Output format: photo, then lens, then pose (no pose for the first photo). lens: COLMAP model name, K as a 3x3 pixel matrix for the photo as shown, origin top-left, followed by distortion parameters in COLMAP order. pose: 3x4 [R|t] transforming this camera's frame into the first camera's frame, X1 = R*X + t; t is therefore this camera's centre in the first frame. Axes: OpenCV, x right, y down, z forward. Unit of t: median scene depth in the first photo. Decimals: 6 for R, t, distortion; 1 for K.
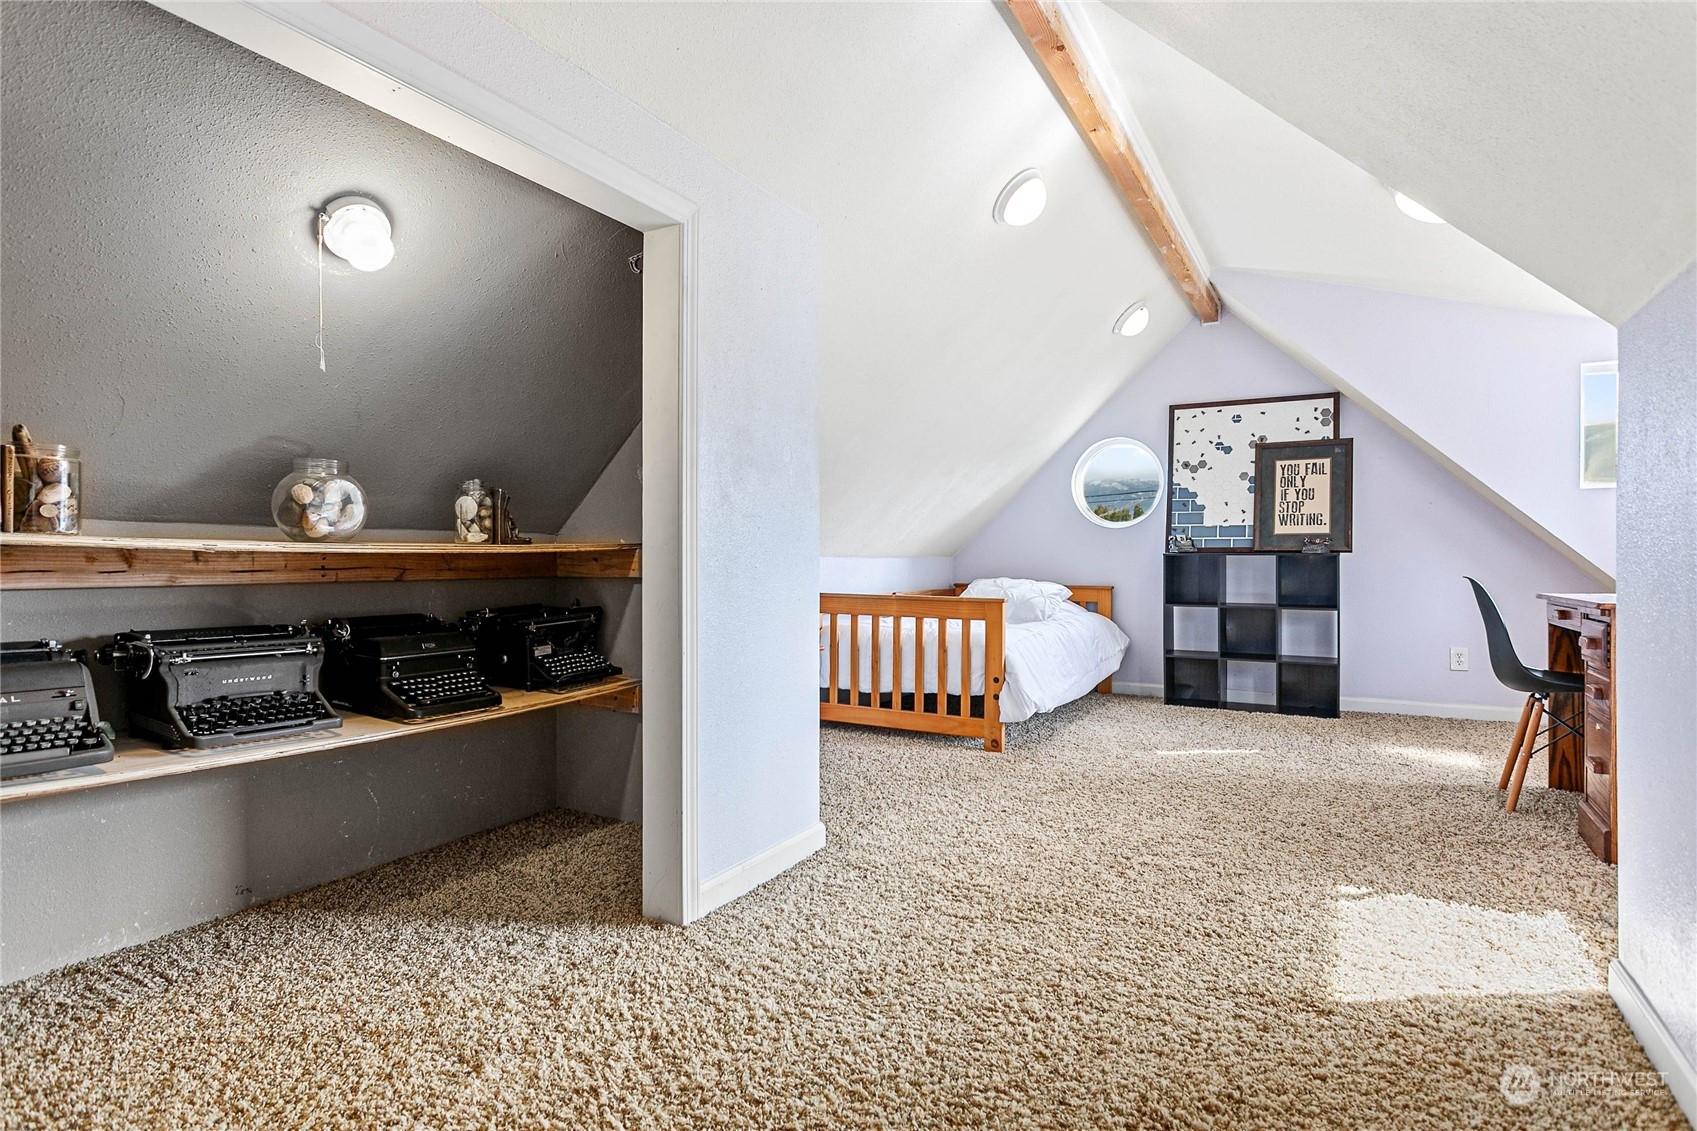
lens RADIAL K [[890.0, 0, 848.5], [0, 890.0, 565.5], [0, 0, 1]] dist [0.000638, 0.000109]
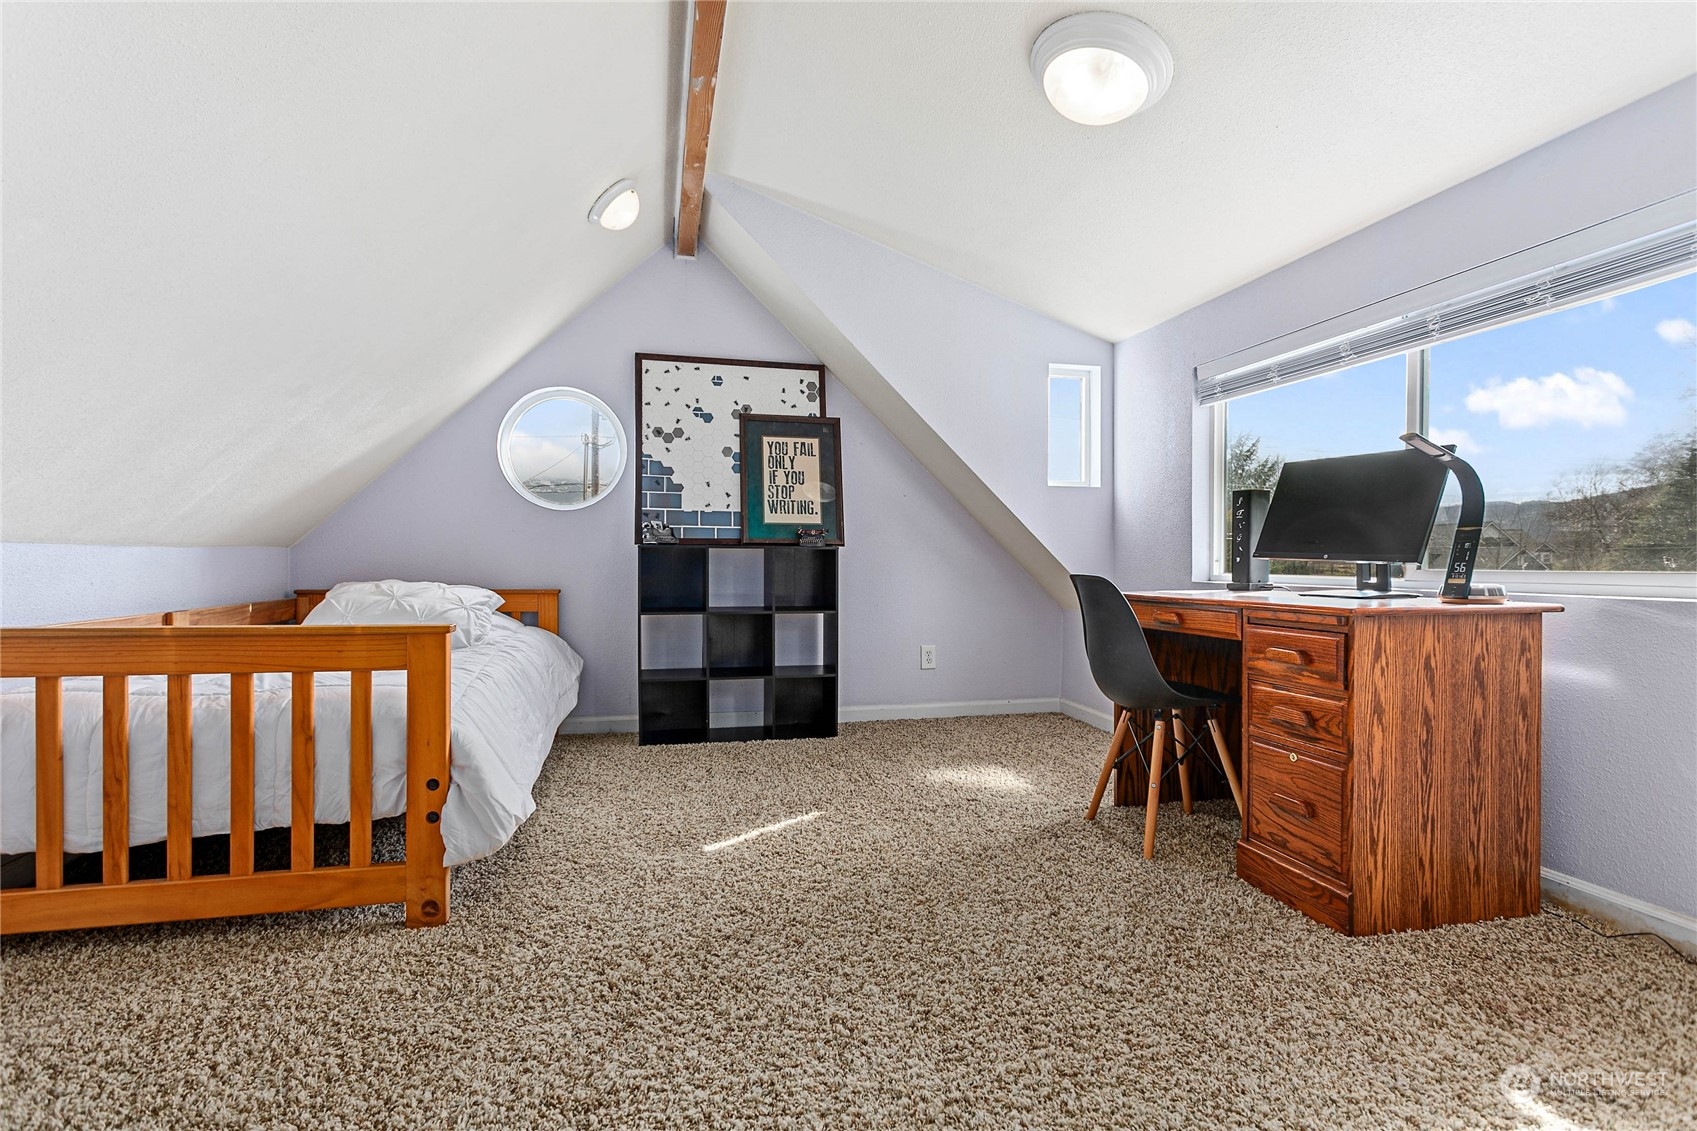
lens RADIAL K [[807.0, 0, 848.5], [0, 807.0, 565.5], [0, 0, 1]] dist [0.003091, 0.000967]
pose [[0.728263, -0.004342, 0.685284, 0.017177], [0.000034, 0.999980, 0.006300, -0.000481], [-0.685298, -0.004565, 0.728248, 0.394191]]
